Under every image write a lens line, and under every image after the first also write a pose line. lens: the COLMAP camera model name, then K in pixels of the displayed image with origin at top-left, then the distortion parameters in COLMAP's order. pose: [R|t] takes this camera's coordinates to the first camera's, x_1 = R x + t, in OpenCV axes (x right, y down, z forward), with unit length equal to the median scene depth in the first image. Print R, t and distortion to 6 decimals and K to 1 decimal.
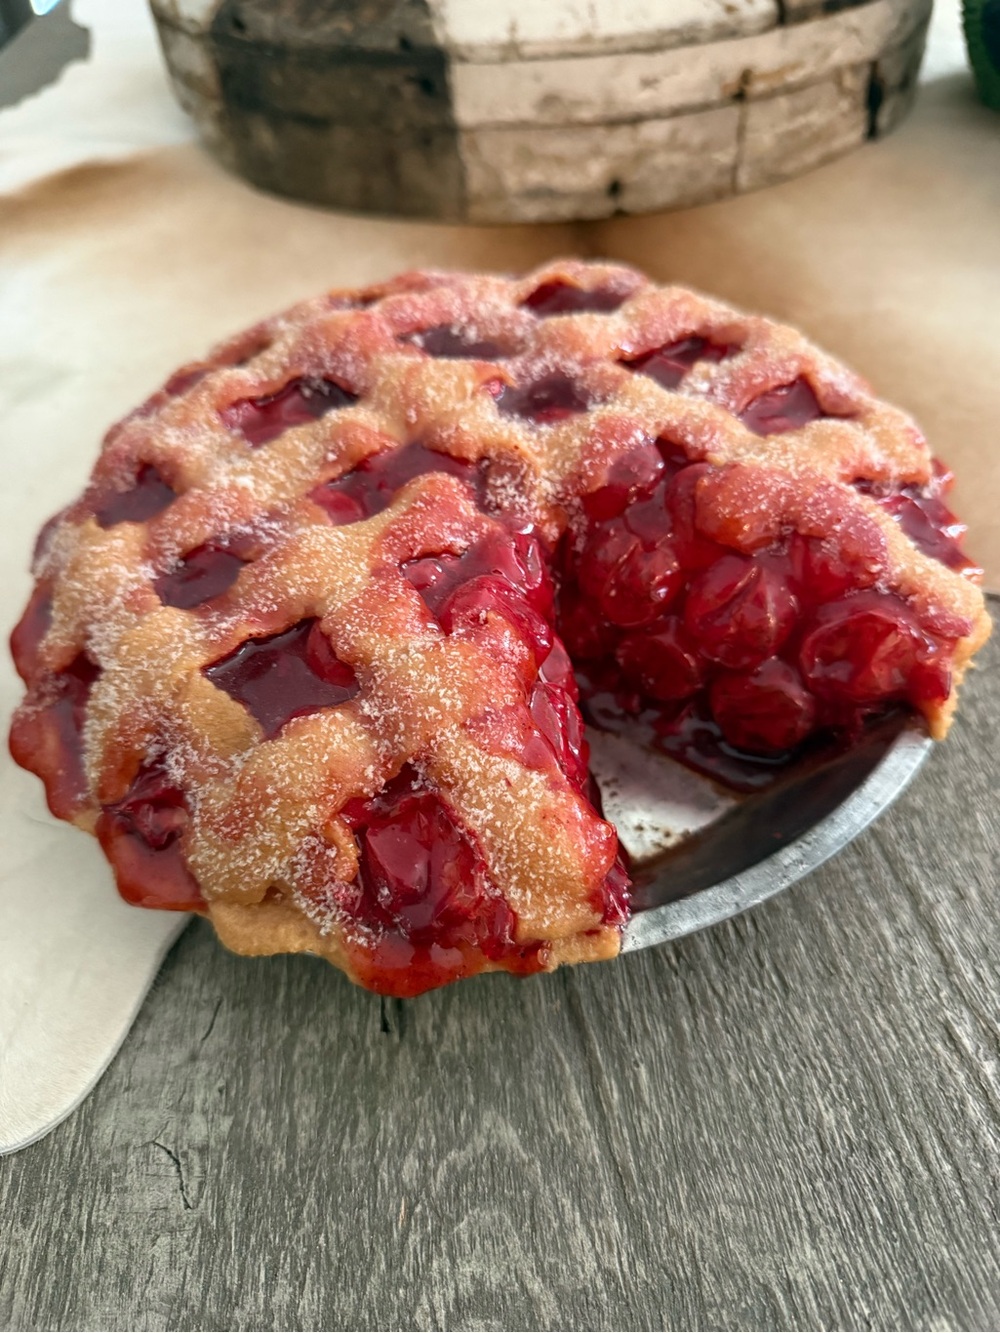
lens RADIAL K [[1009.5, 0, 500.0], [0, 1009.5, 666.5], [0, 0, 1]] dist [-0.049591, 0.007513]
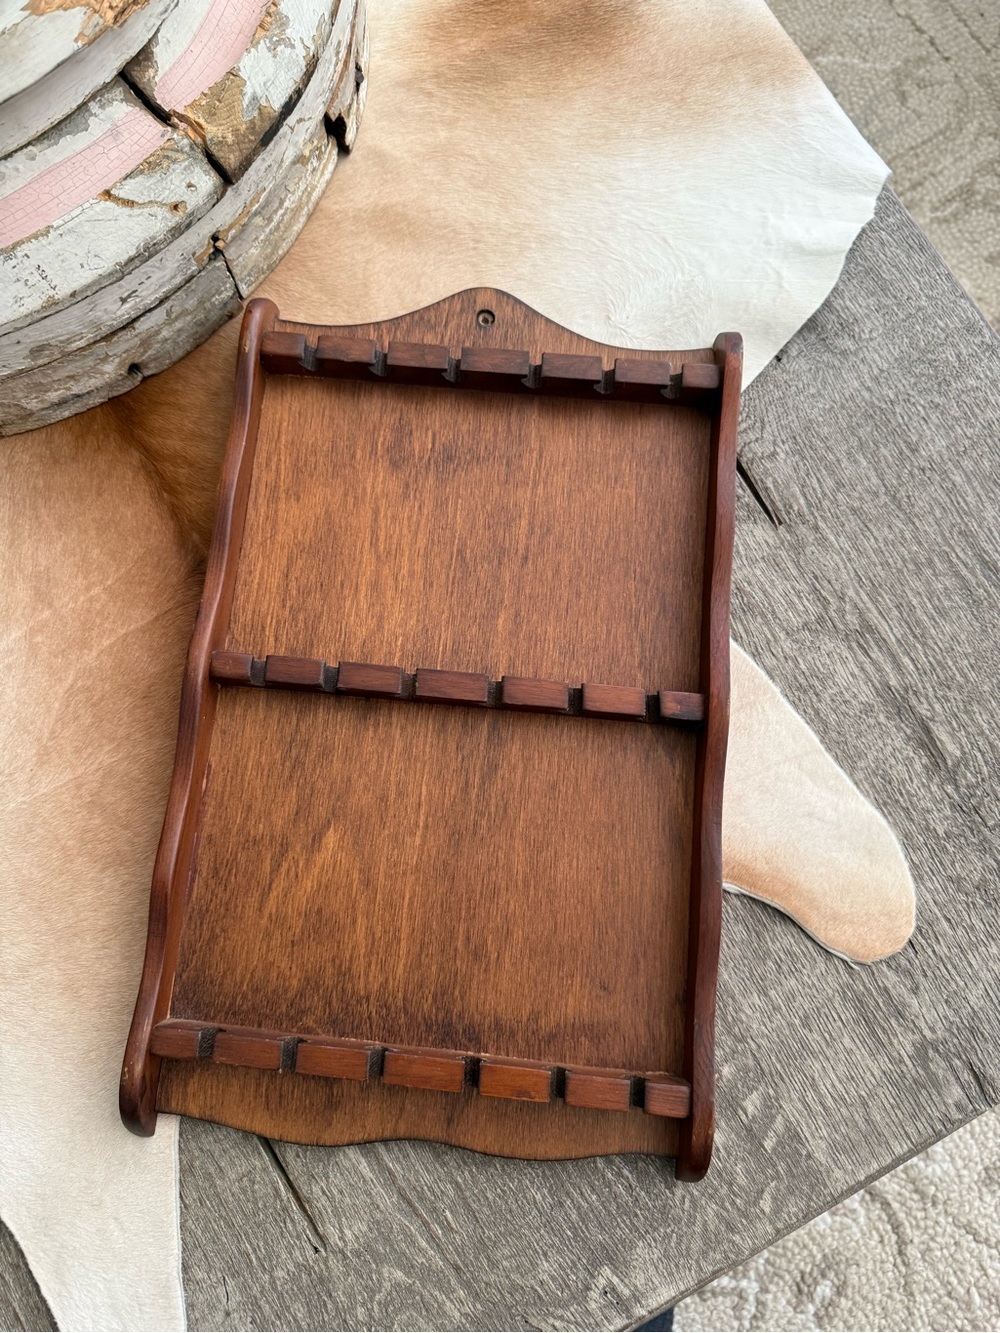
lens RADIAL K [[974.6, 0, 488.6], [0, 974.6, 667.7], [0, 0, 1]] dist [-0.021028, 0.000697]
pose [[0.898464, -0.408274, 0.161476, 0.347339], [0.273984, 0.808767, 0.520412, -1.447551], [-0.343067, -0.423330, 0.838509, -0.177241]]
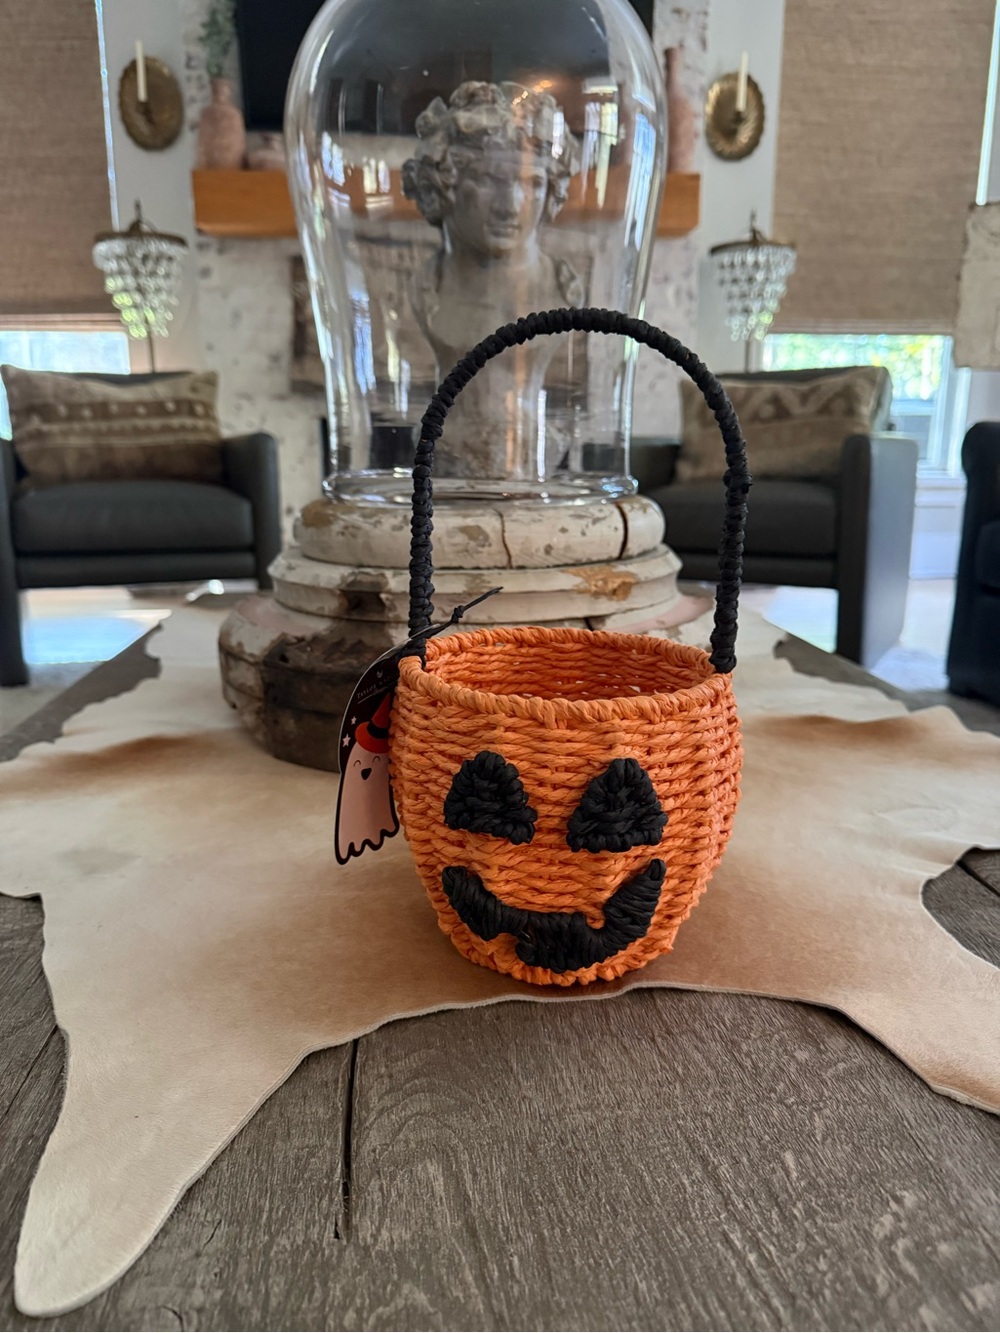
lens RADIAL K [[974.6, 0, 488.6], [0, 974.6, 667.7], [0, 0, 1]] dist [-0.021028, 0.000697]
pose [[0.998268, 0.046044, 0.036617, 0.013399], [-0.017741, 0.829077, -0.558853, 0.477190], [-0.056090, 0.557236, 0.828458, -0.629378]]
